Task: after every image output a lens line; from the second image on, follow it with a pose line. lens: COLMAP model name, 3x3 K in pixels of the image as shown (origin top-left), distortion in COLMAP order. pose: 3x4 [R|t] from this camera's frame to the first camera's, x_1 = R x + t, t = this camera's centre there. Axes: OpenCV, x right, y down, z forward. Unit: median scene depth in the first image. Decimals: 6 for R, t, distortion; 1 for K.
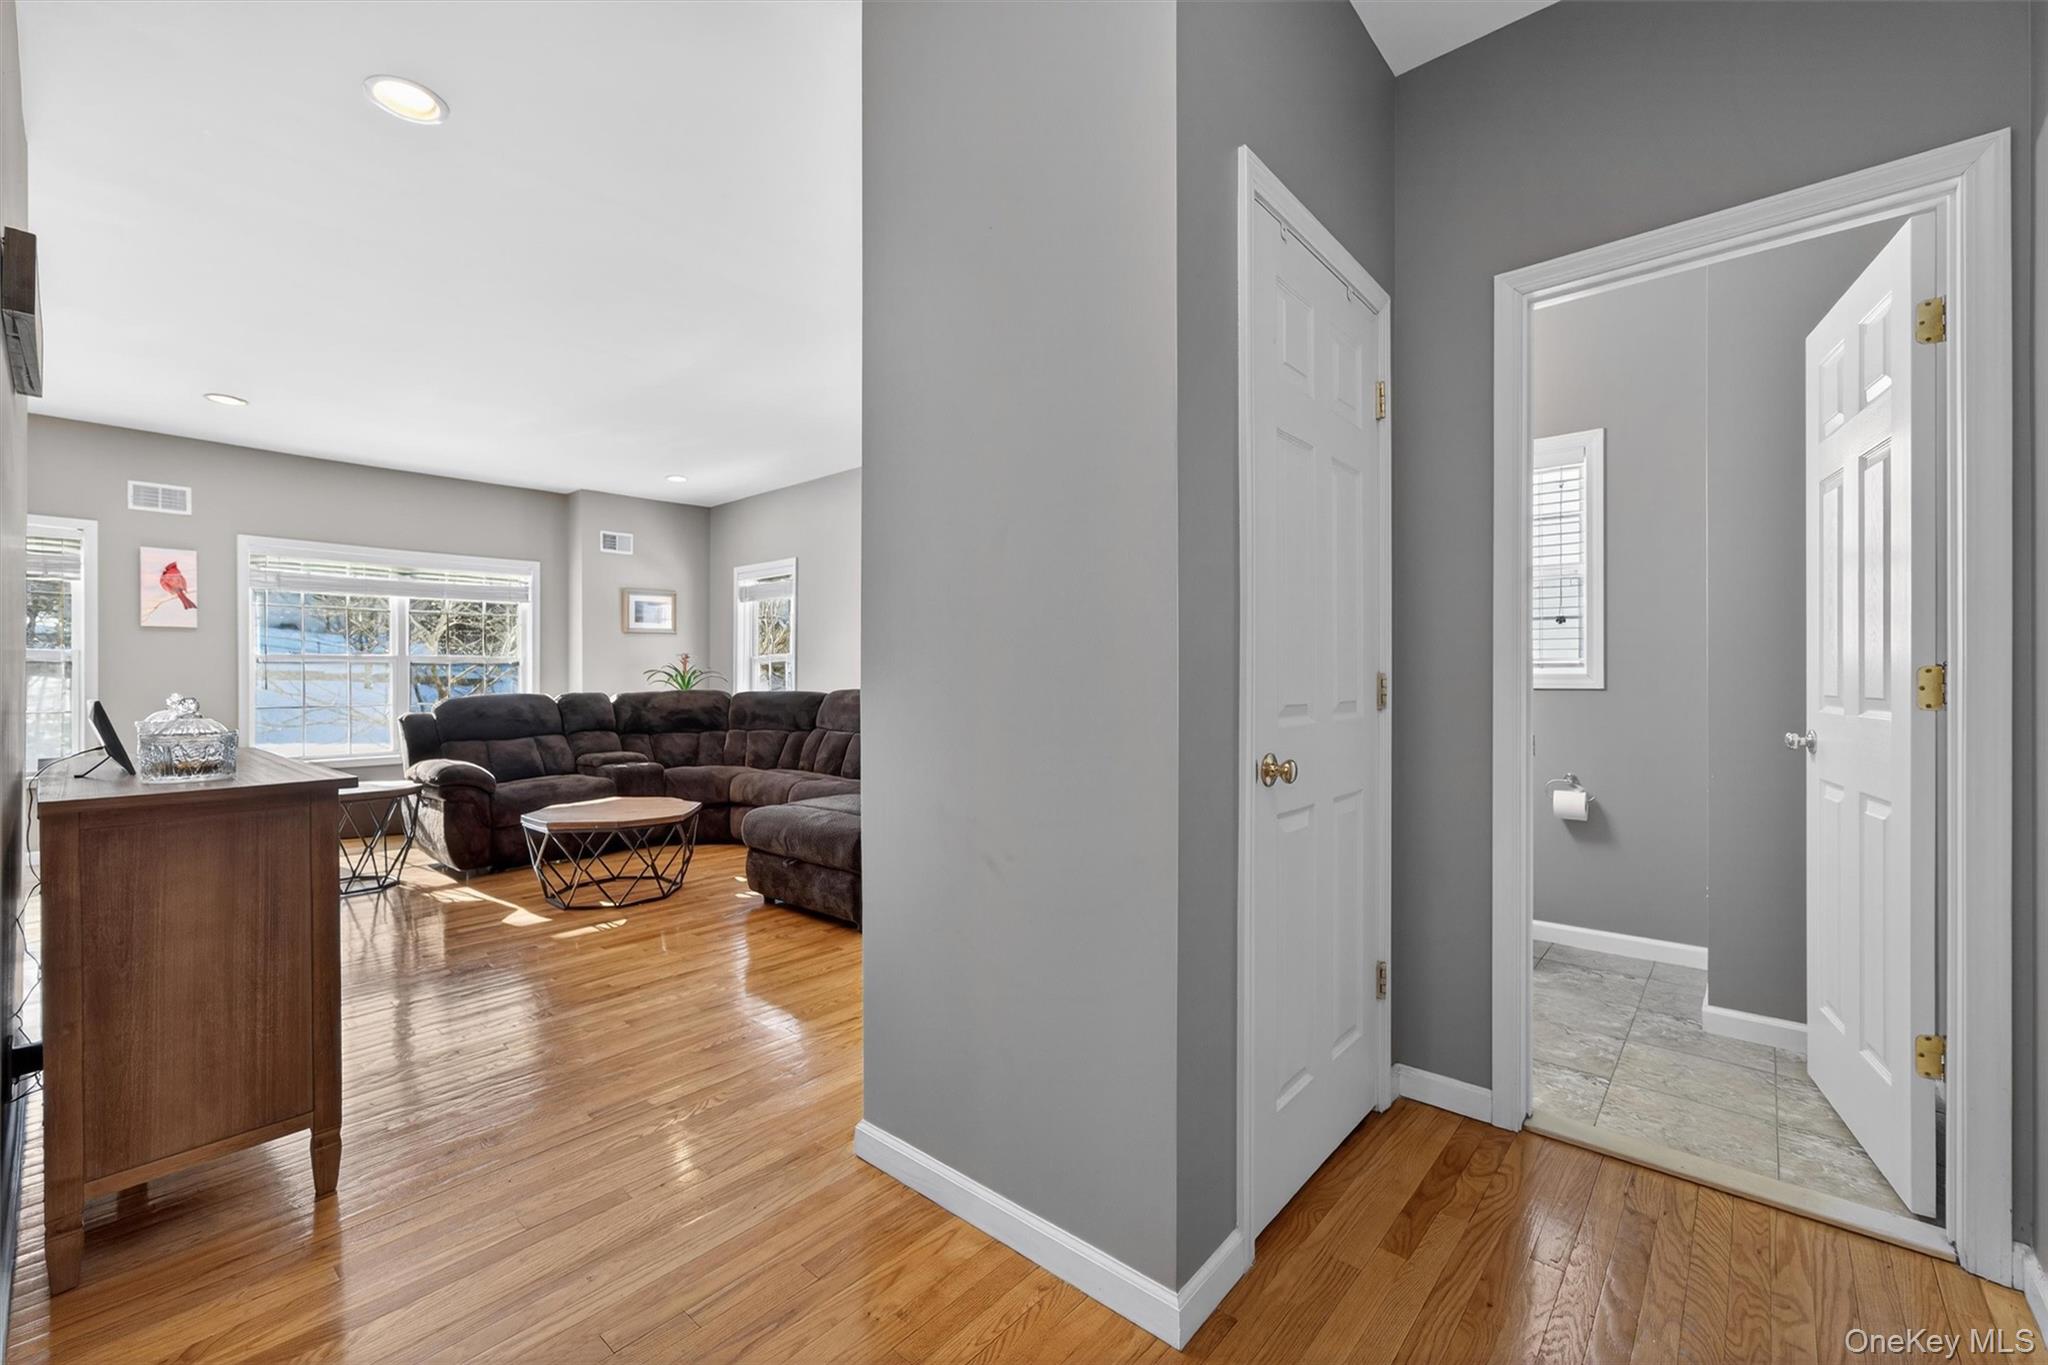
lens RADIAL K [[830.4, 0, 1017.6], [0, 830.4, 681.0], [0, 0, 1]] dist [0.005075, 0.003869]
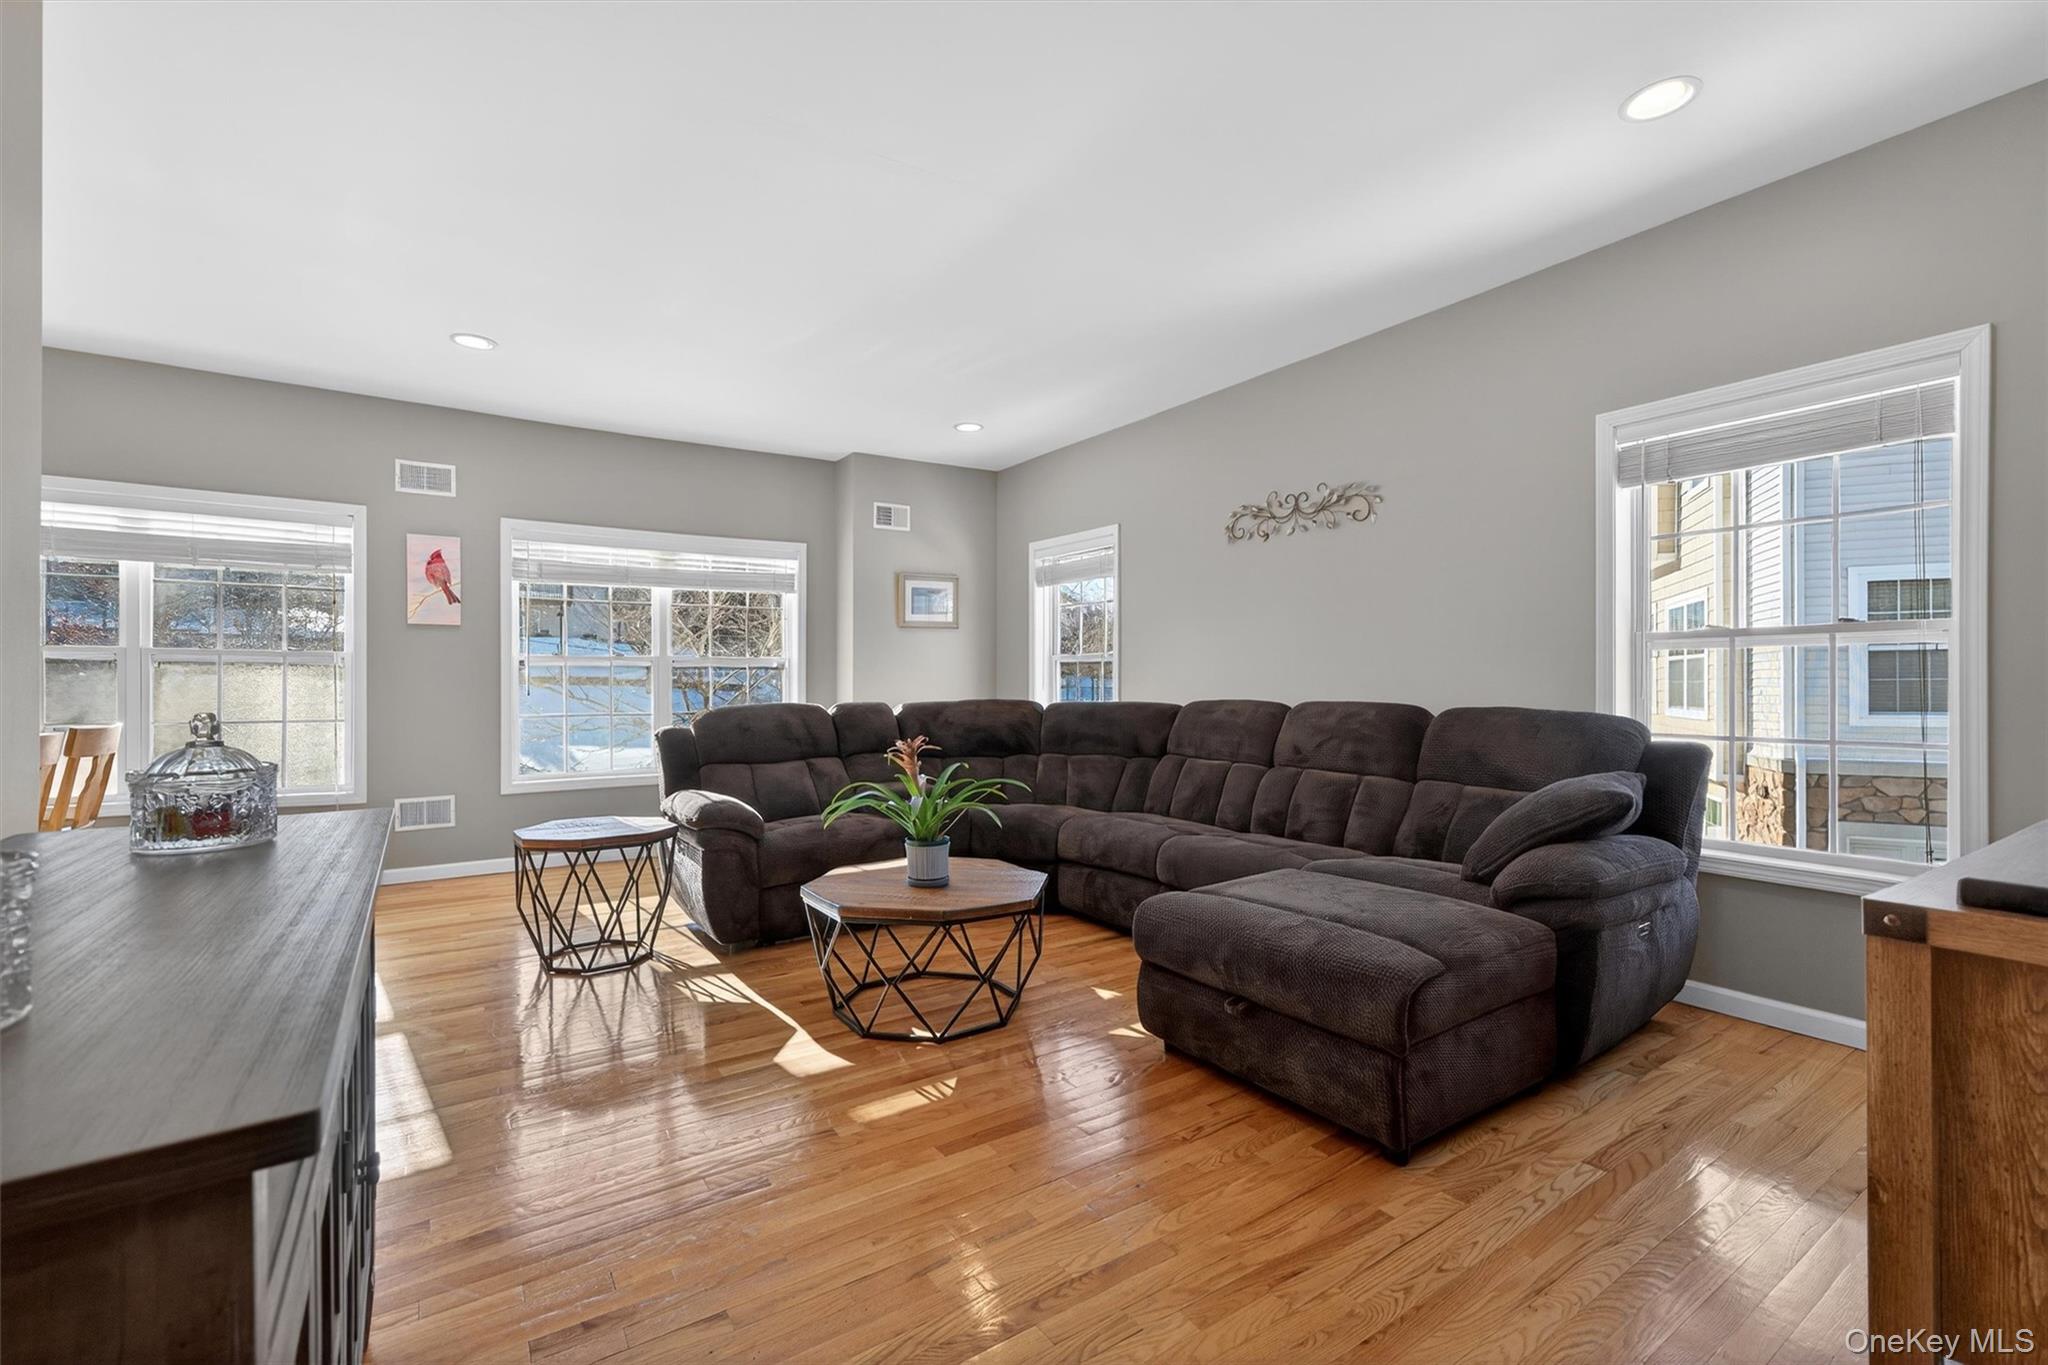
lens RADIAL K [[899.5, 0, 1036.6], [0, 899.5, 690.5], [0, 0, 1]] dist [-0.011433, 0.005143]
pose [[0.968269, 0.001233, -0.249908, -0.167291], [-0.001214, 0.999999, 0.000231, 0.003210], [0.249908, 0.000079, 0.968270, 0.249349]]
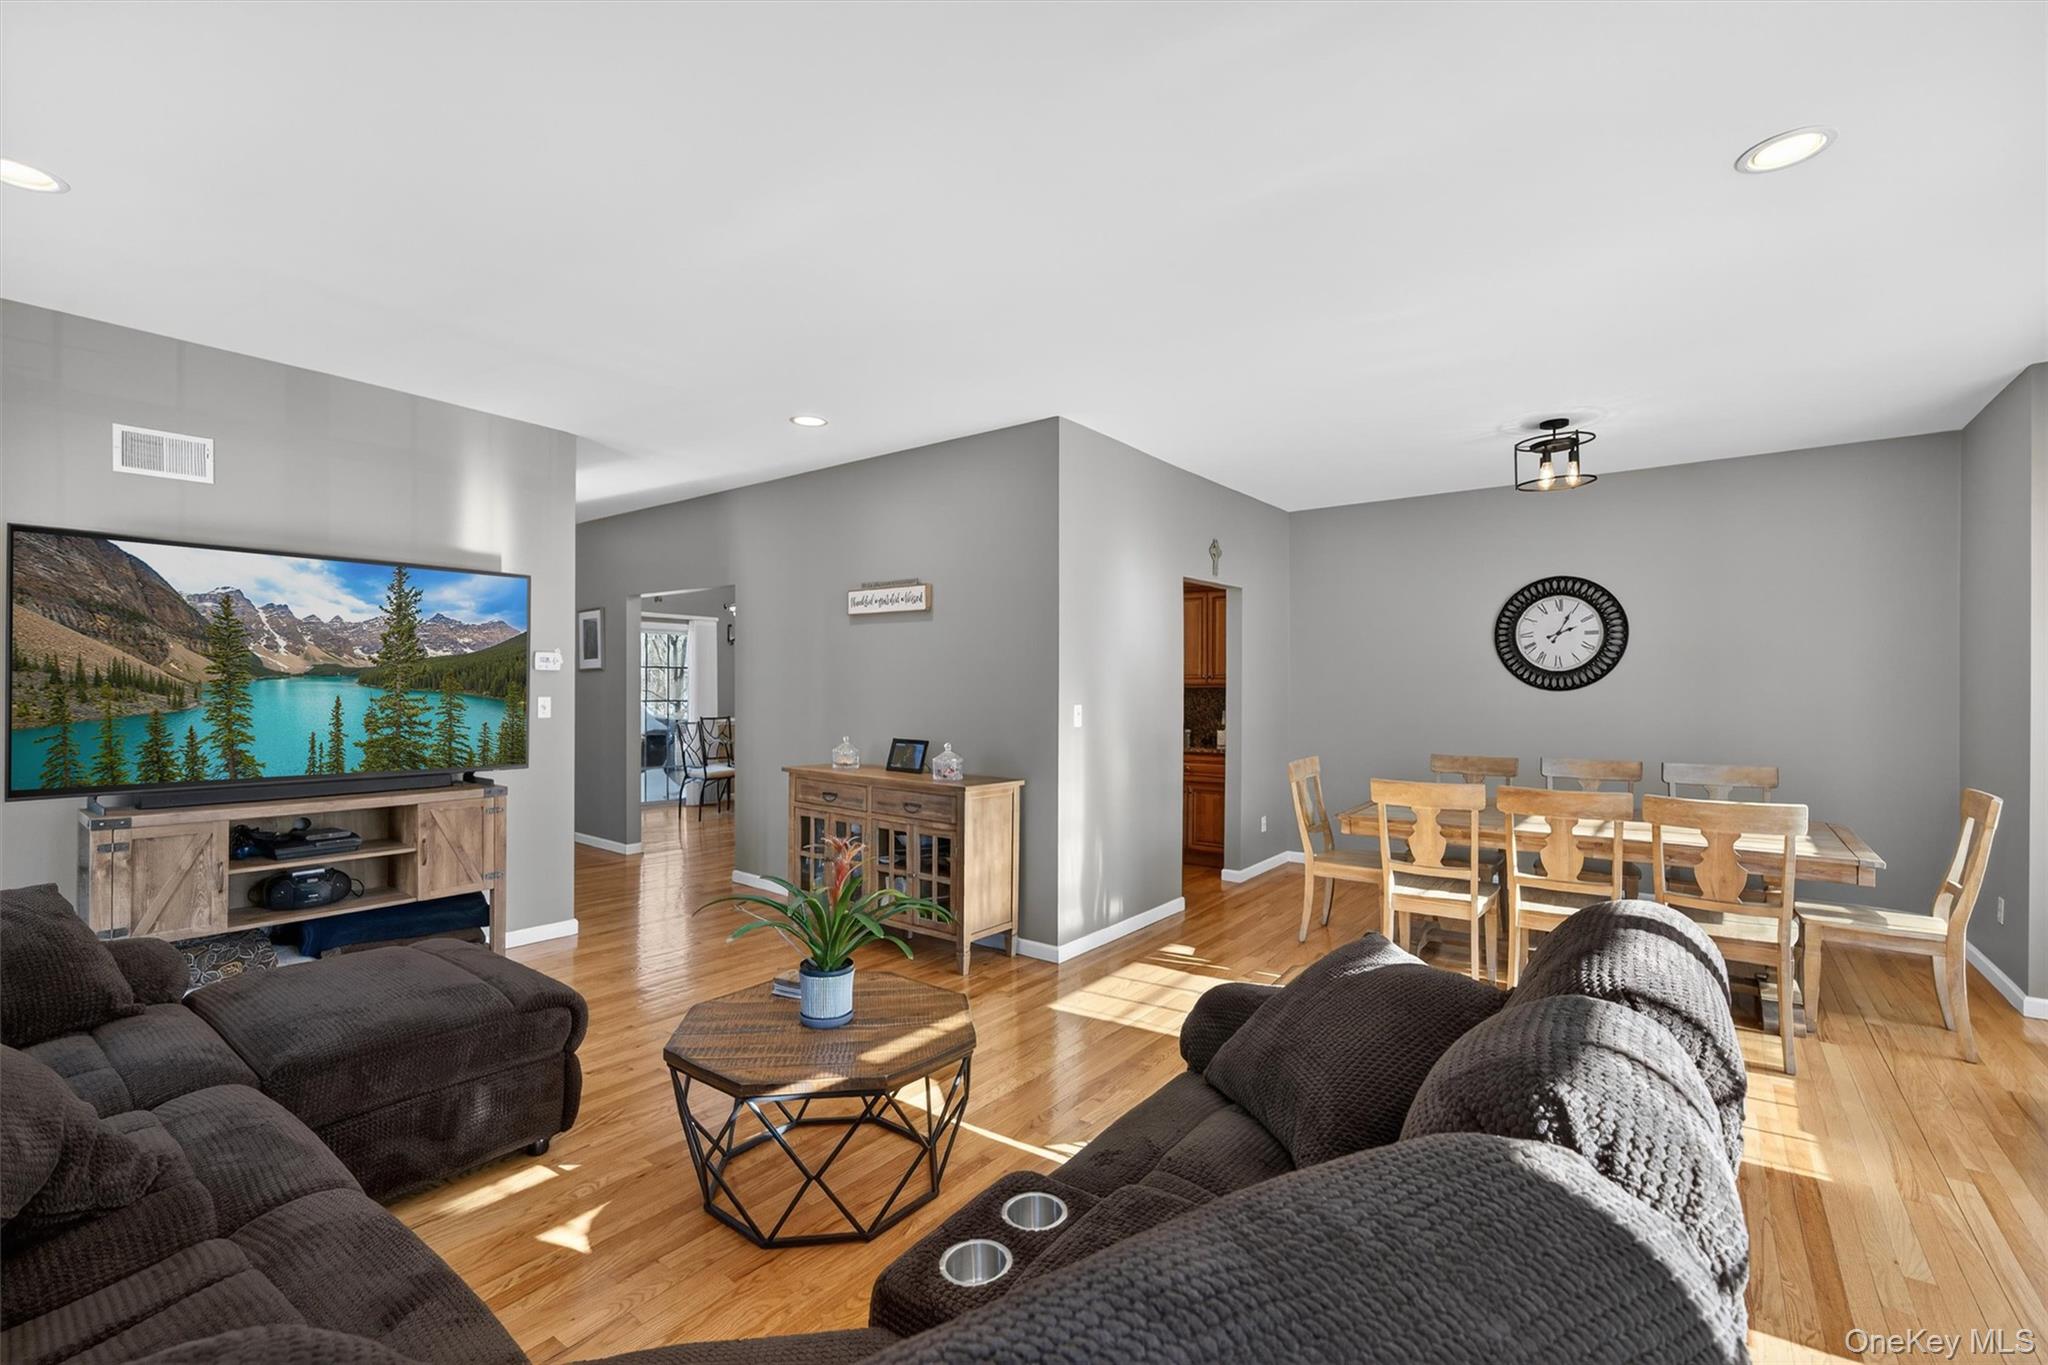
lens RADIAL K [[863.8, 0, 1017.9], [0, 863.8, 679.9], [0, 0, 1]] dist [-0.001952, 0.002310]
pose [[-0.997717, -0.001561, -0.067514, -0.443806], [-0.001409, 0.999996, -0.002298, -0.043149], [0.067517, -0.002198, -0.997716, 1.226872]]
